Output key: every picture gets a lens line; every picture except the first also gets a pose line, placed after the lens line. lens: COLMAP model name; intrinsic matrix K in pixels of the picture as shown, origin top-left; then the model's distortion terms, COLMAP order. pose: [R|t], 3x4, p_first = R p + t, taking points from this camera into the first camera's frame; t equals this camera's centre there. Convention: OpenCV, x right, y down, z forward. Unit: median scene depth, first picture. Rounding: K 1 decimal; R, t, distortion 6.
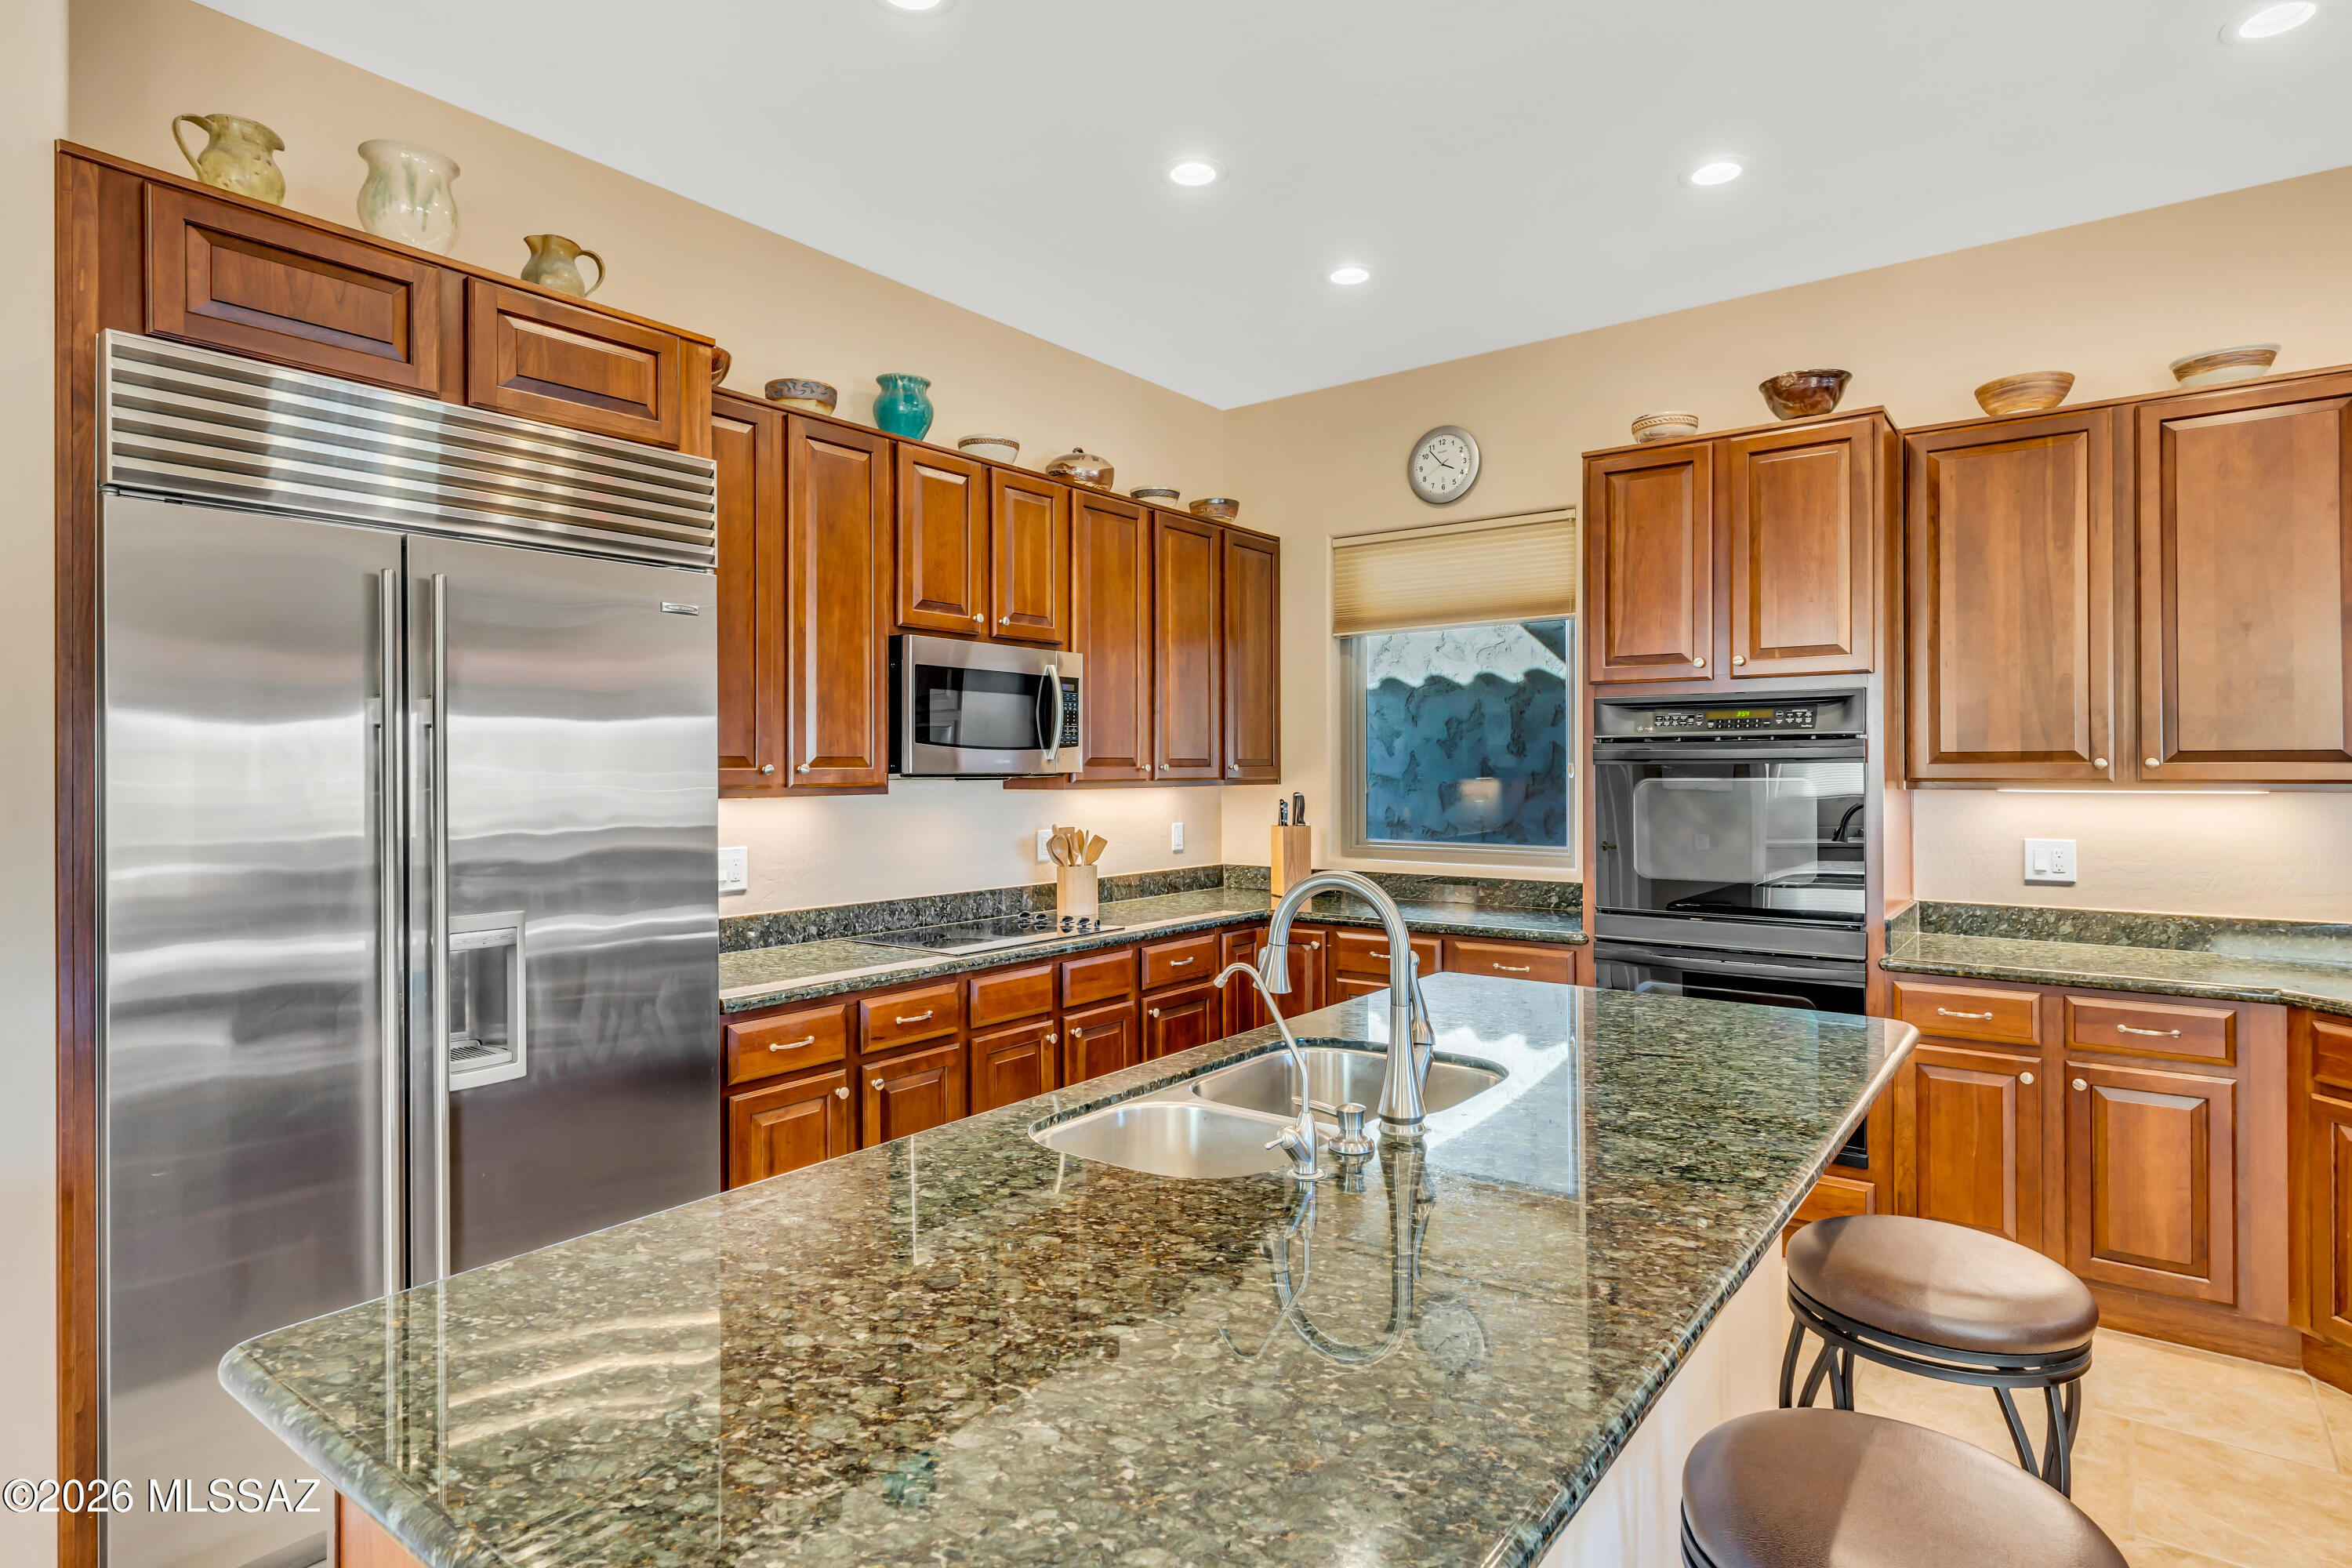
lens RADIAL K [[1231.4, 0, 1183.0], [0, 1231.4, 775.8], [0, 0, 1]] dist [0.005450, -0.003905]
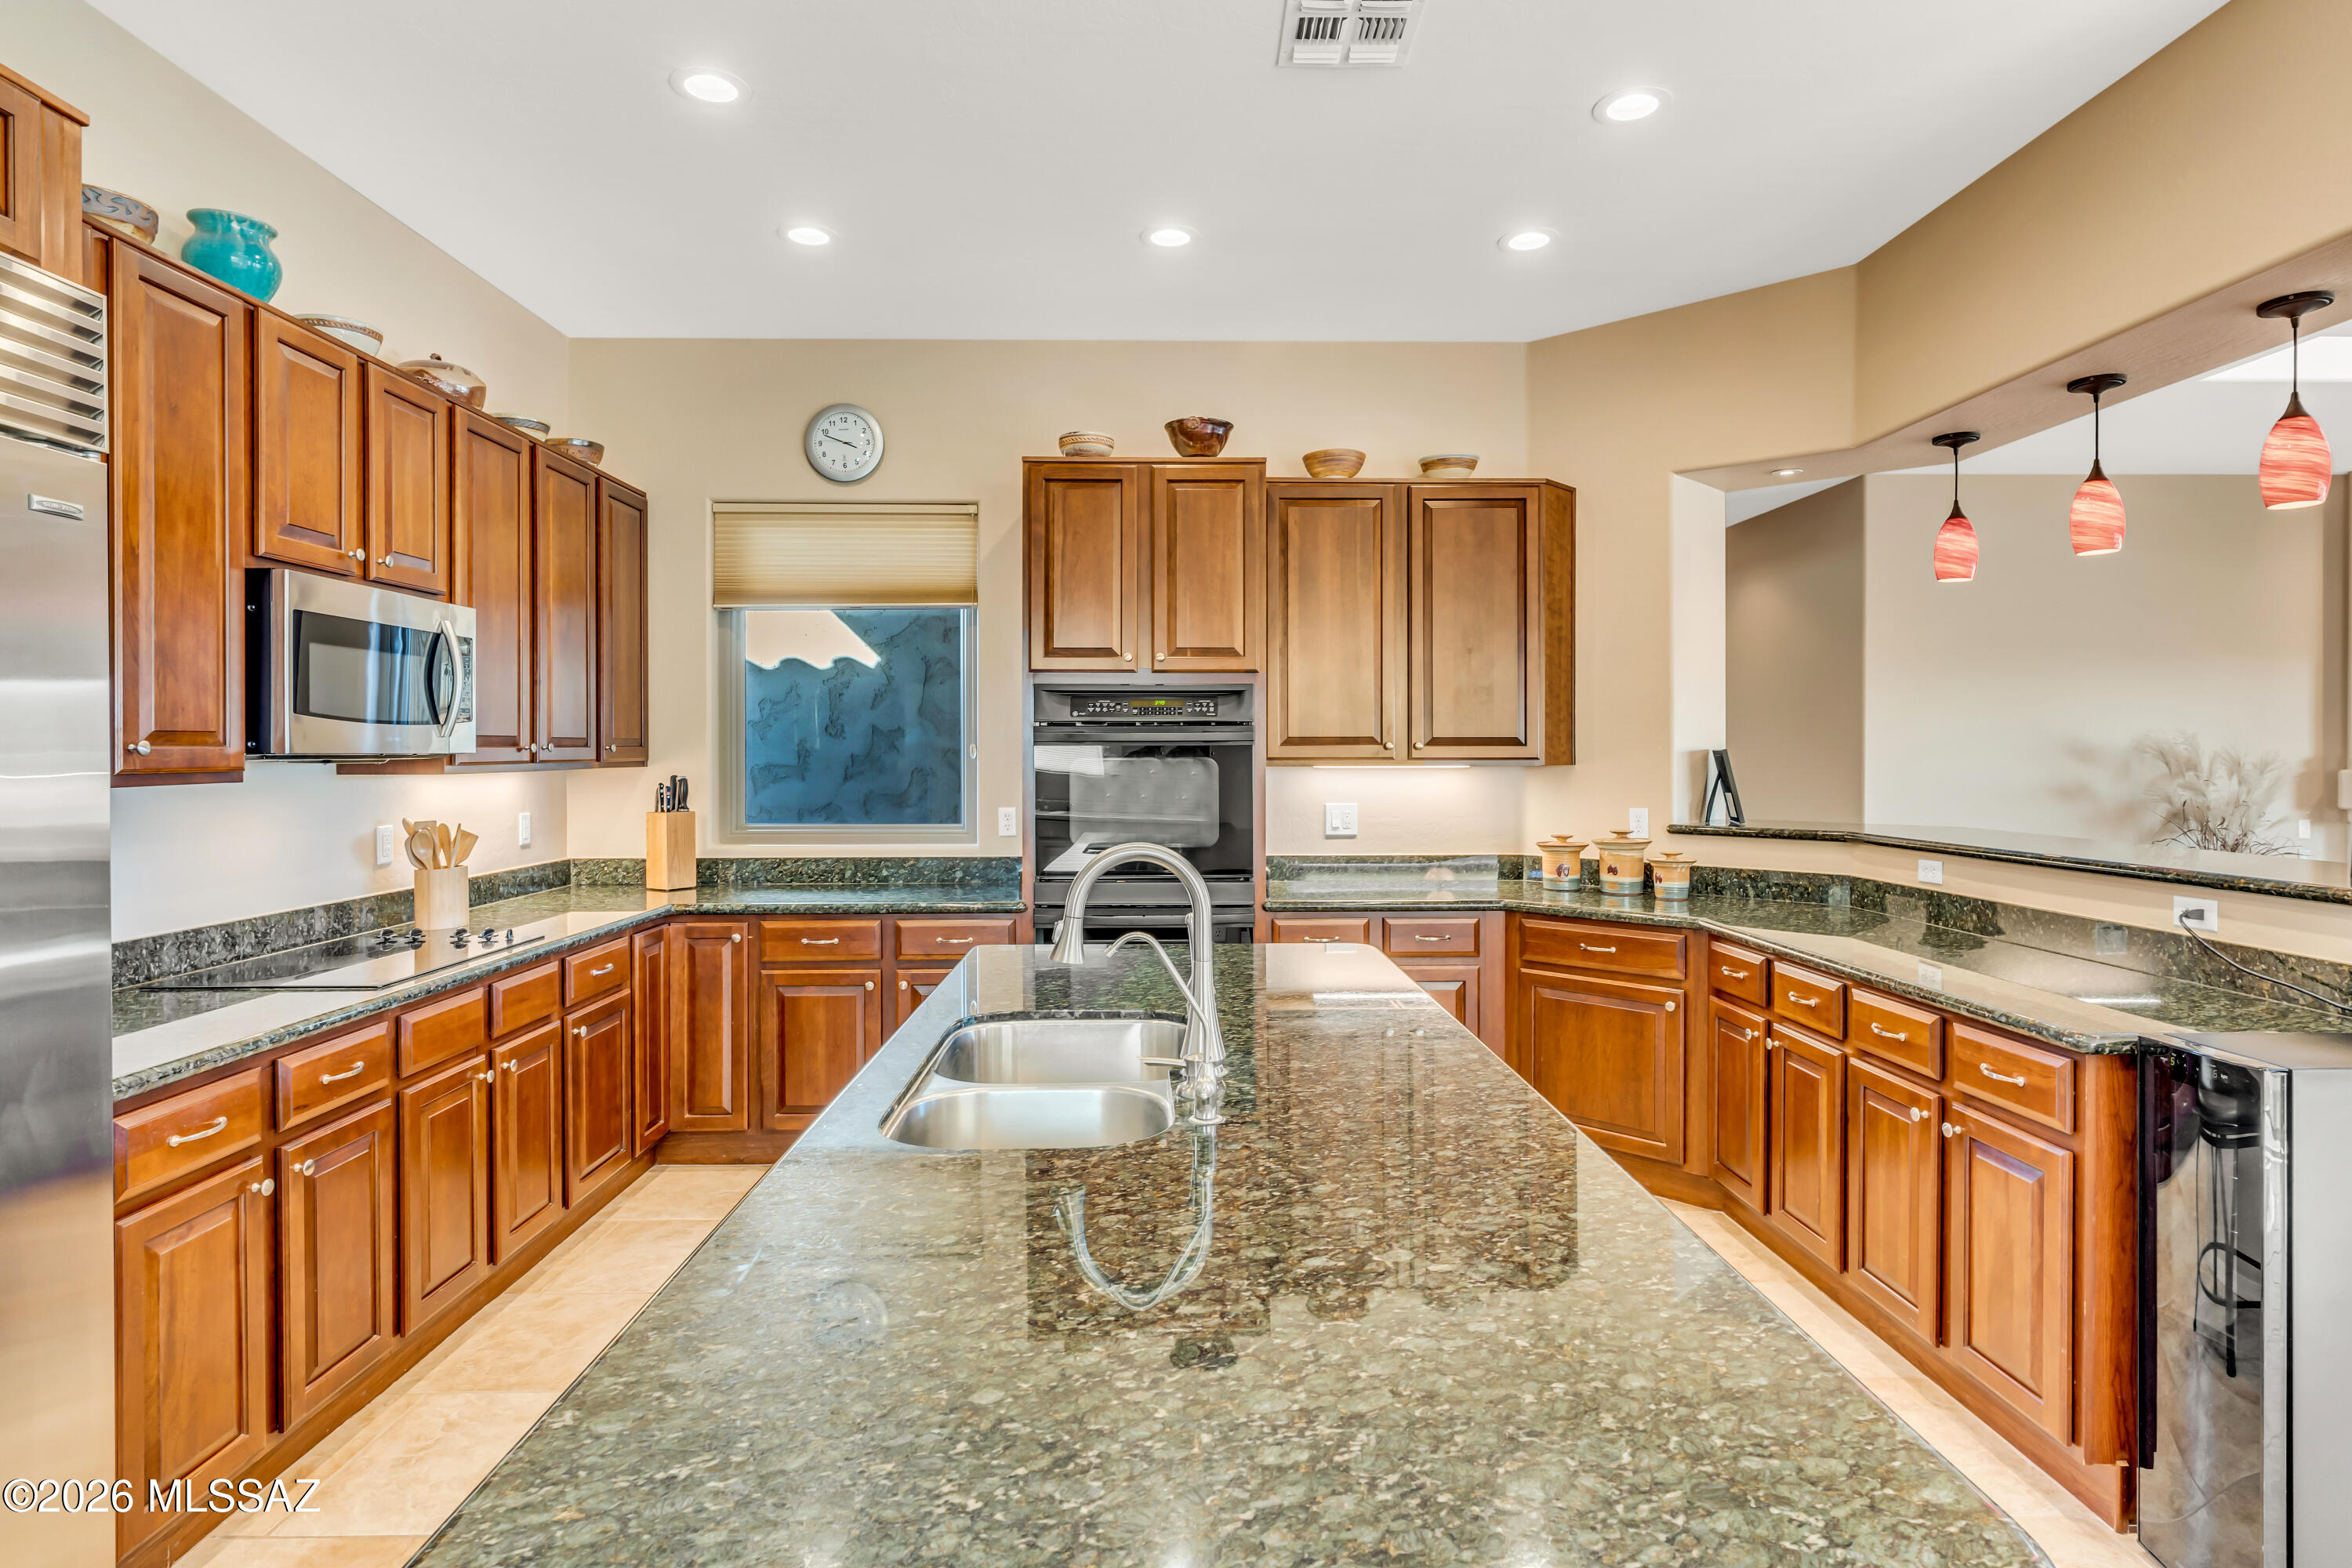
lens RADIAL K [[1231.4, 0, 1183.8], [0, 1231.4, 766.3], [0, 0, 1]] dist [0.005450, -0.003905]
pose [[0.784910, -0.006800, 0.619573, -0.249511], [0.002845, 0.999969, 0.007370, 0.001558], [-0.619603, -0.004022, 0.784905, 0.067966]]
